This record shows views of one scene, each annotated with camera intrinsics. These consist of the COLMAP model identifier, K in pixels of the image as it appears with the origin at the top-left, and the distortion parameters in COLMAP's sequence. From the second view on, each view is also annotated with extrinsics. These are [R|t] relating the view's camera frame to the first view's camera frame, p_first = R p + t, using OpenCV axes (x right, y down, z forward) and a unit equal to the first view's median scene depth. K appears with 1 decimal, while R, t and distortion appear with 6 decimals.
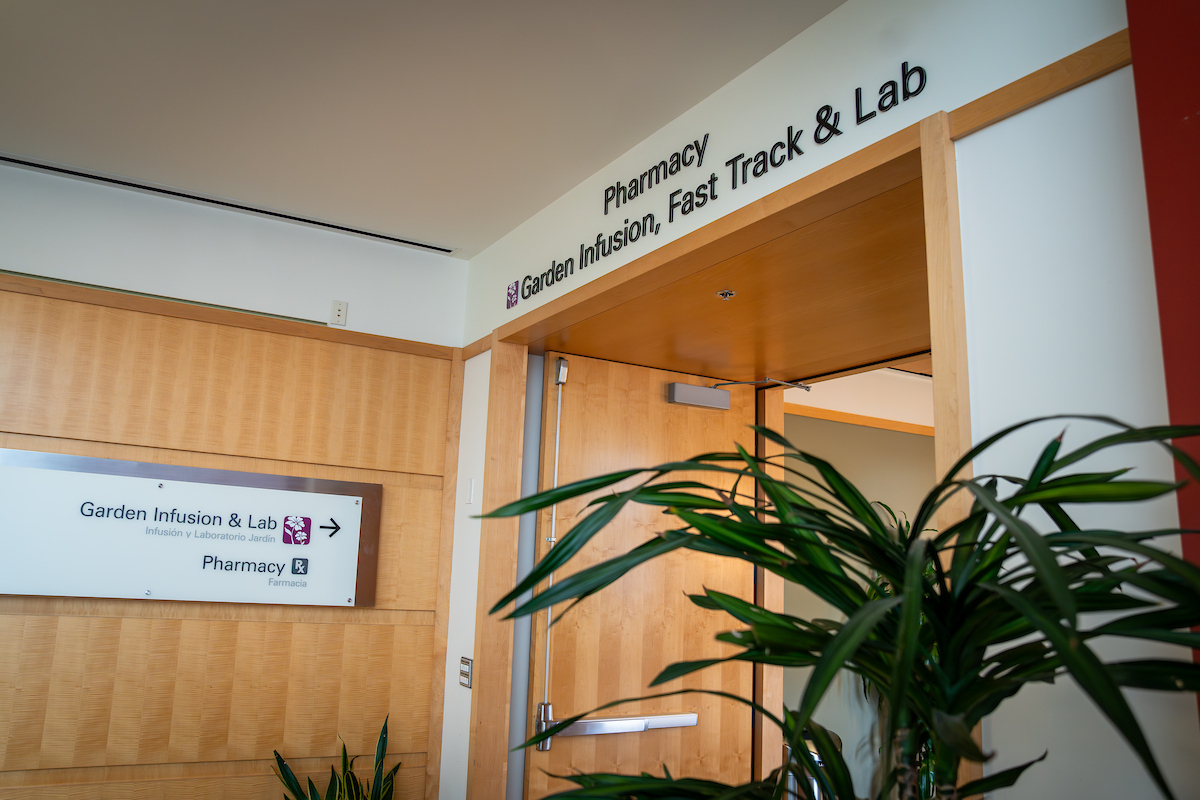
lens RADIAL K [[893.8, 0, 557.7], [0, 893.8, 393.9], [0, 0, 1]] dist [-0.134647, 0.112807]
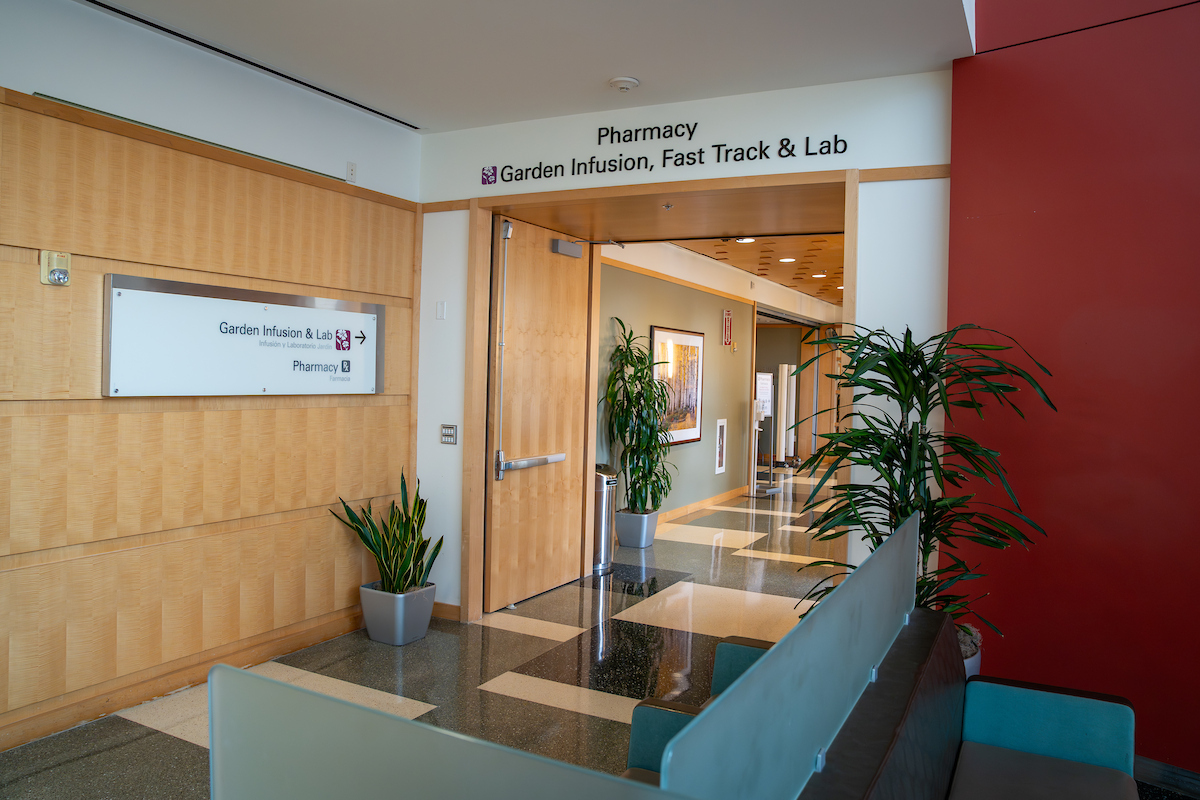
lens RADIAL K [[865.5, 0, 586.8], [0, 865.5, 390.5], [0, 0, 1]] dist [-0.133338, 0.101832]
pose [[0.837601, -0.032609, 0.545308, -0.741479], [-0.095076, 0.974280, 0.204300, -0.077387], [-0.537945, -0.222968, 0.812958, -0.300086]]
